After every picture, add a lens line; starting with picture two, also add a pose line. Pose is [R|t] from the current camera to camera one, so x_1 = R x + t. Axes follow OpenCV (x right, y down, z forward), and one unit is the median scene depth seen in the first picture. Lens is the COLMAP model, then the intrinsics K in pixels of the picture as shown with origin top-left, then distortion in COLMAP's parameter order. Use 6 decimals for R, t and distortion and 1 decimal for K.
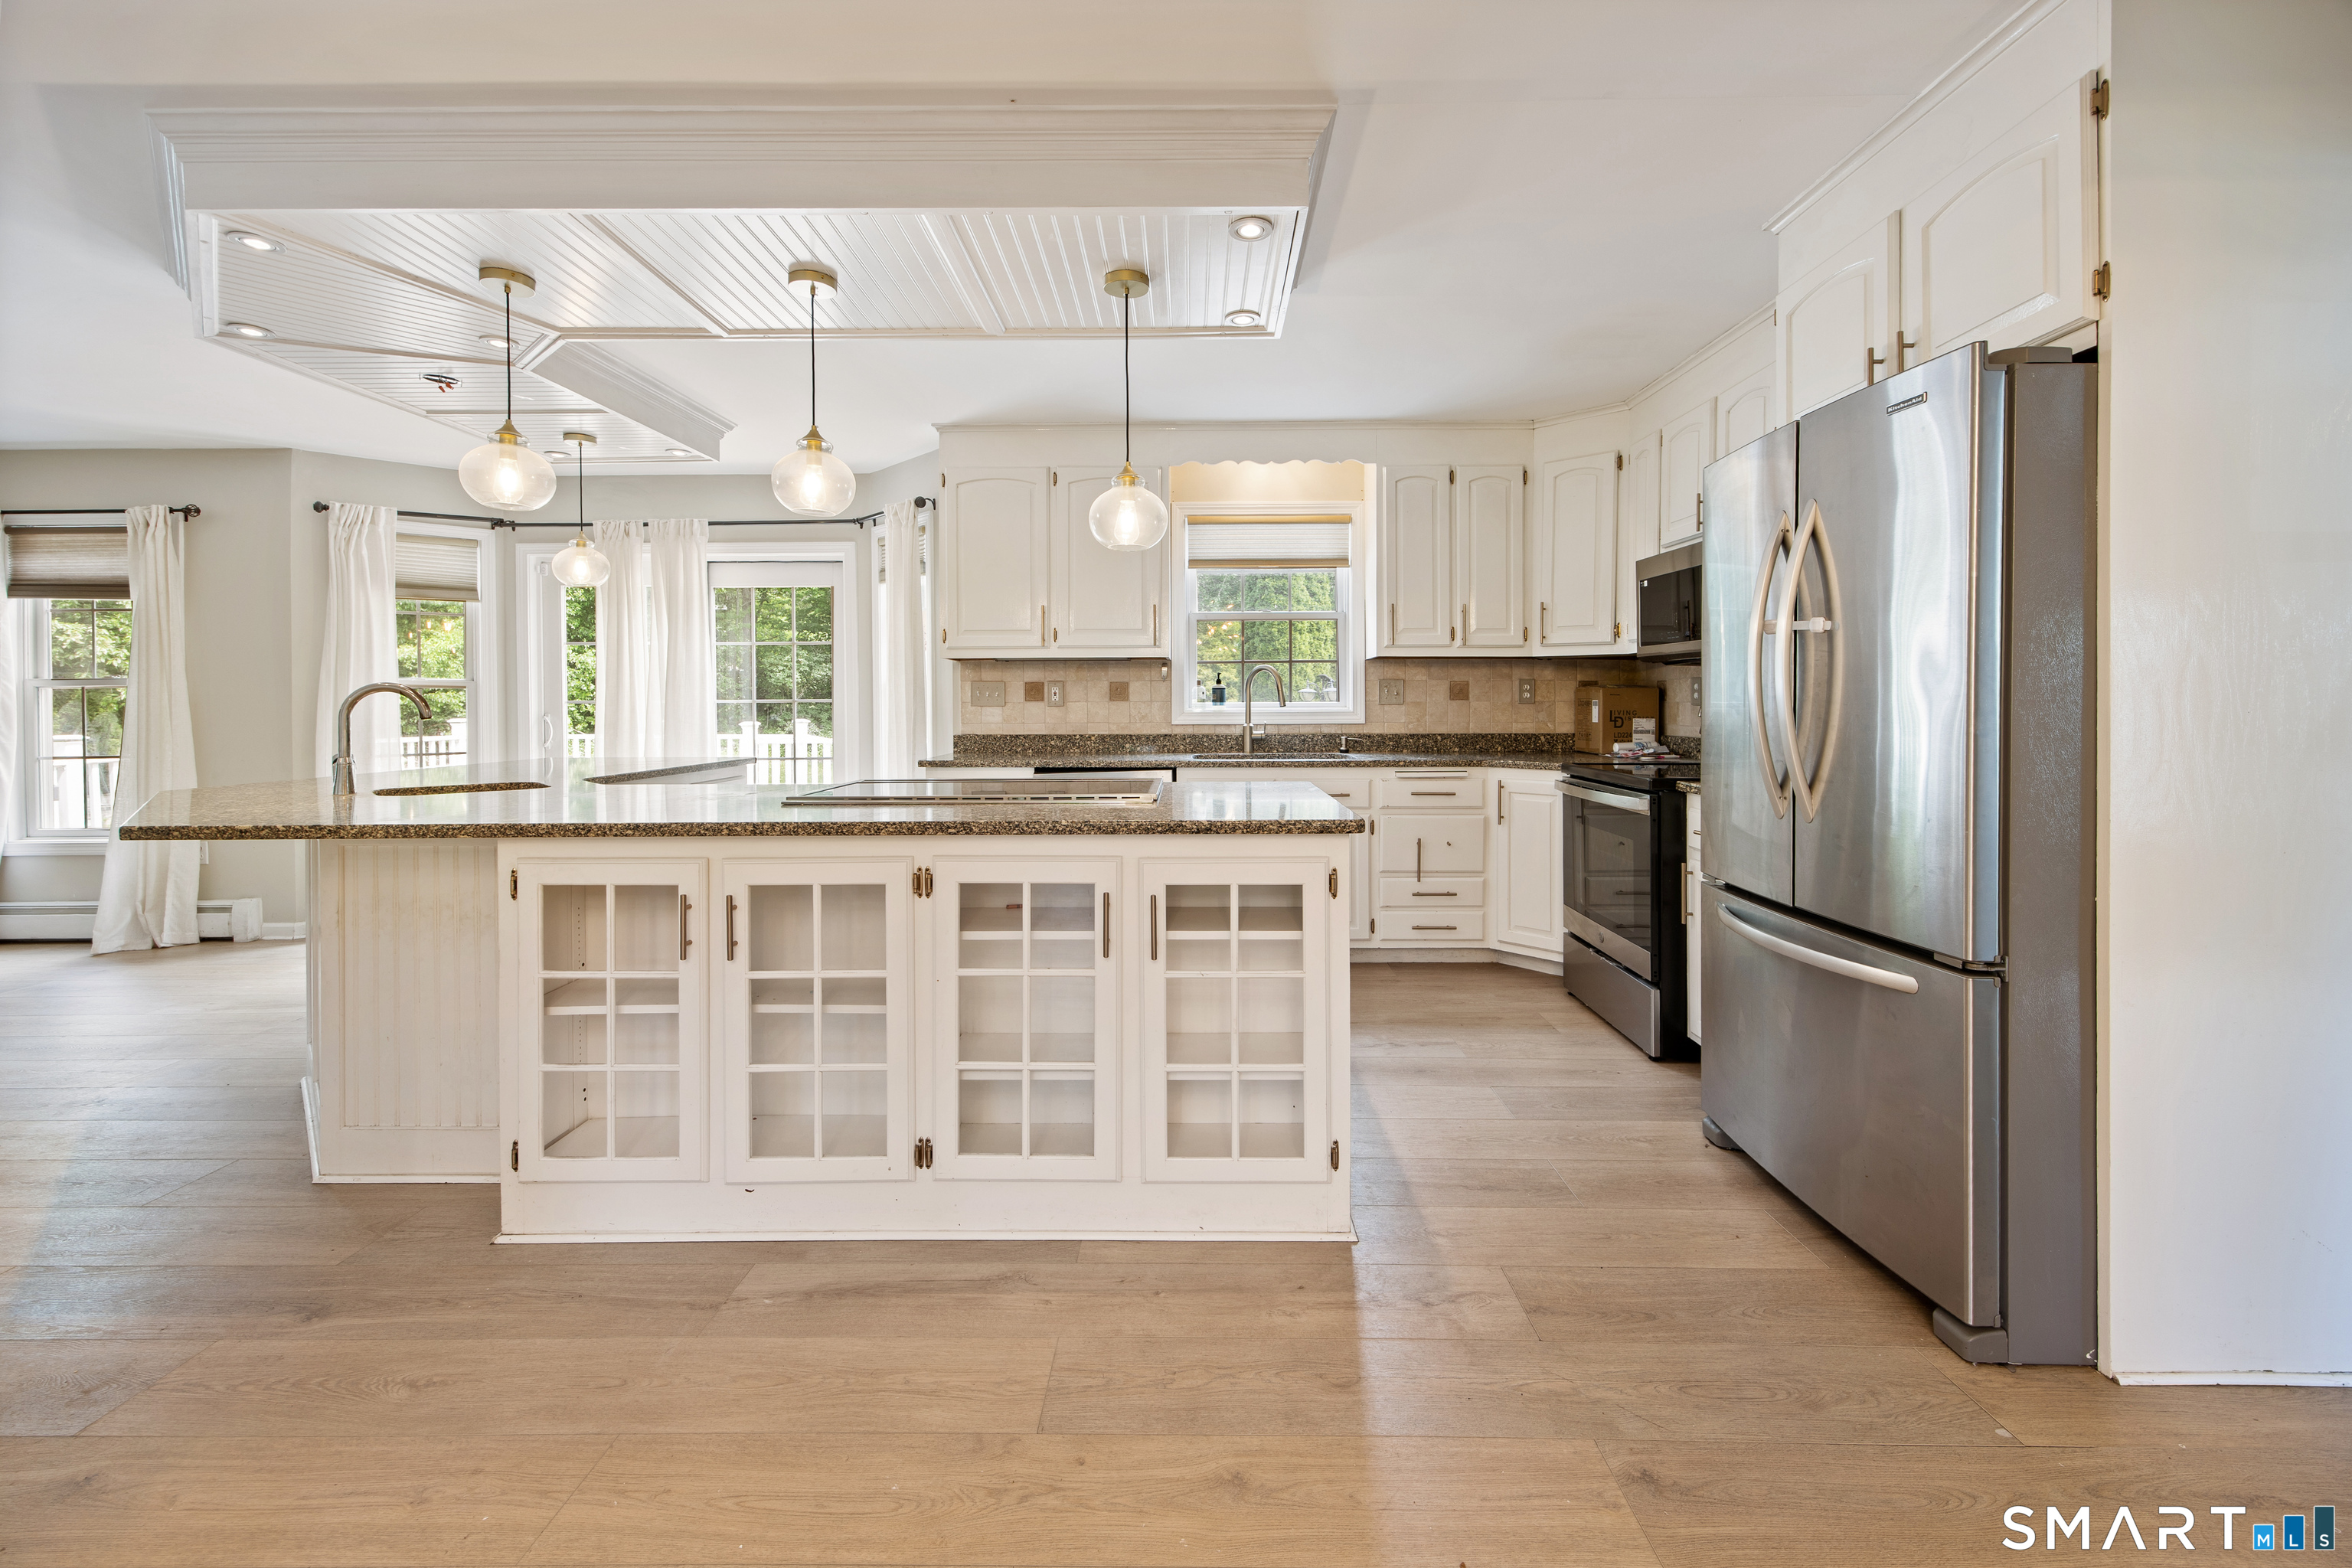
lens RADIAL K [[990.6, 0, 1180.1], [0, 990.6, 704.0], [0, 0, 1]] dist [0.006151, -0.000053]
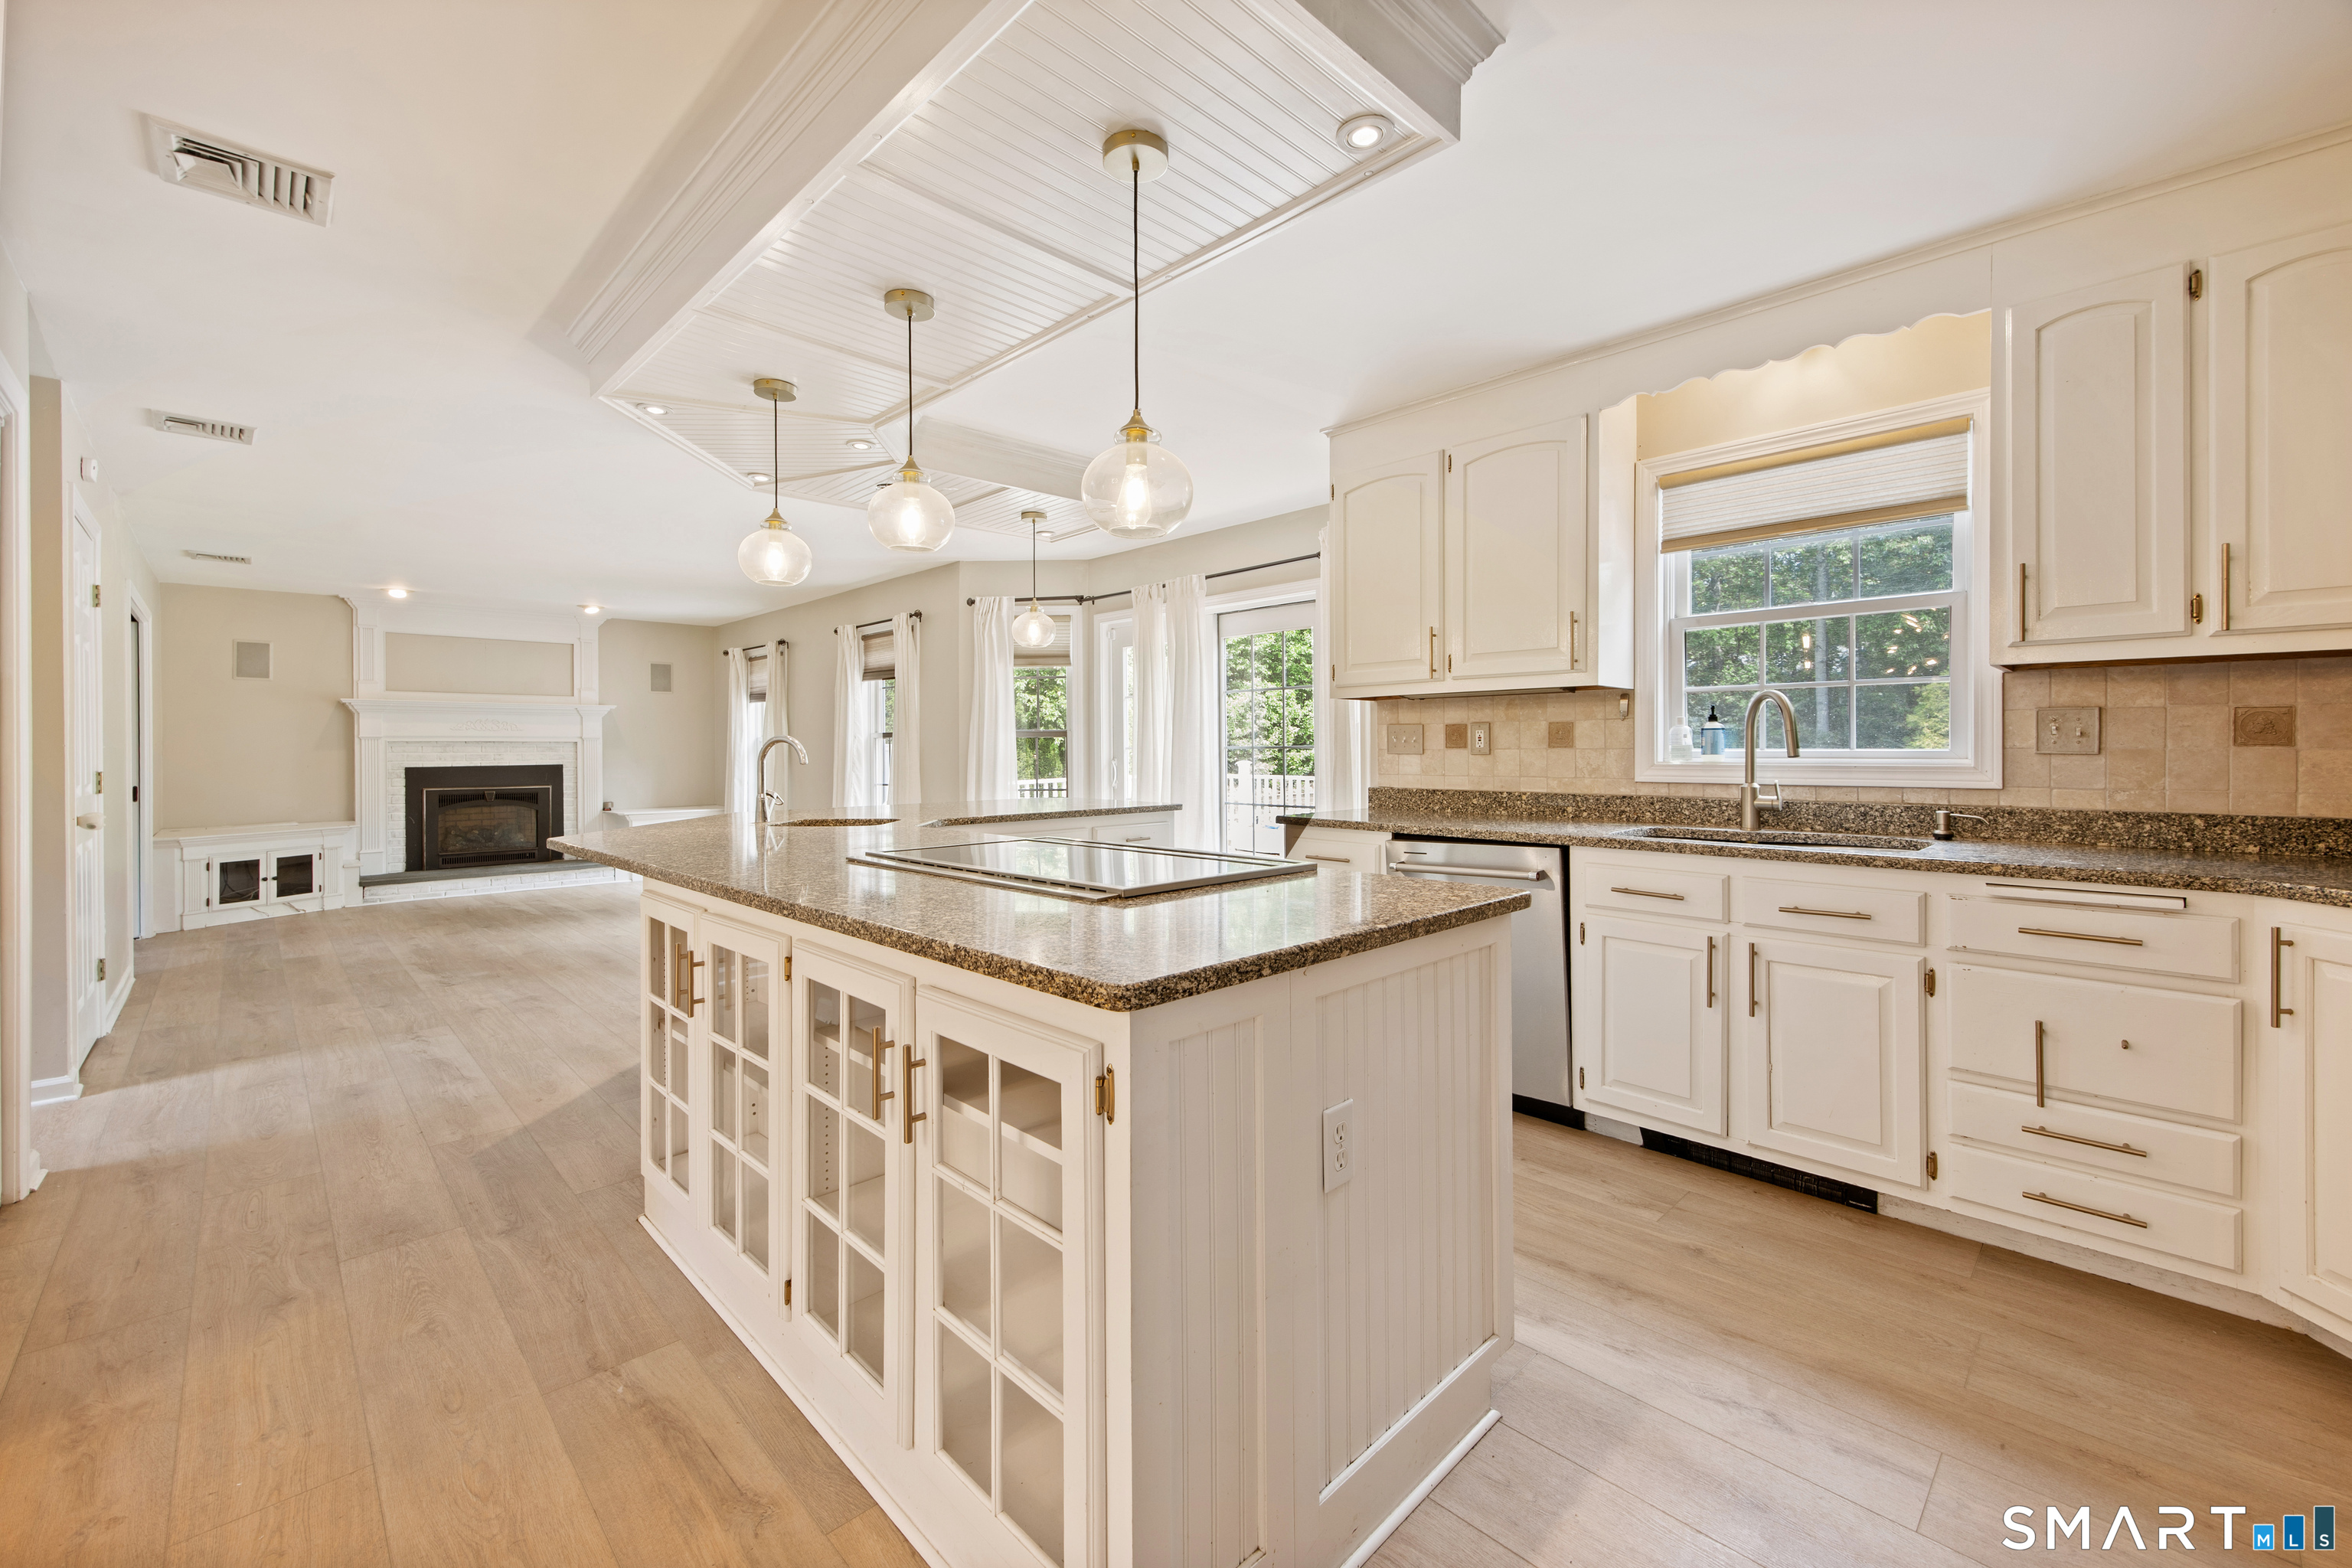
lens RADIAL K [[958.6, 0, 1172.0], [0, 958.6, 749.2], [0, 0, 1]] dist [0.003866, 0.000300]
pose [[0.701635, 0.001580, -0.712535, 0.243677], [0.000296, 0.999997, 0.002508, -0.003889], [0.712536, -0.001970, 0.701632, 0.296545]]
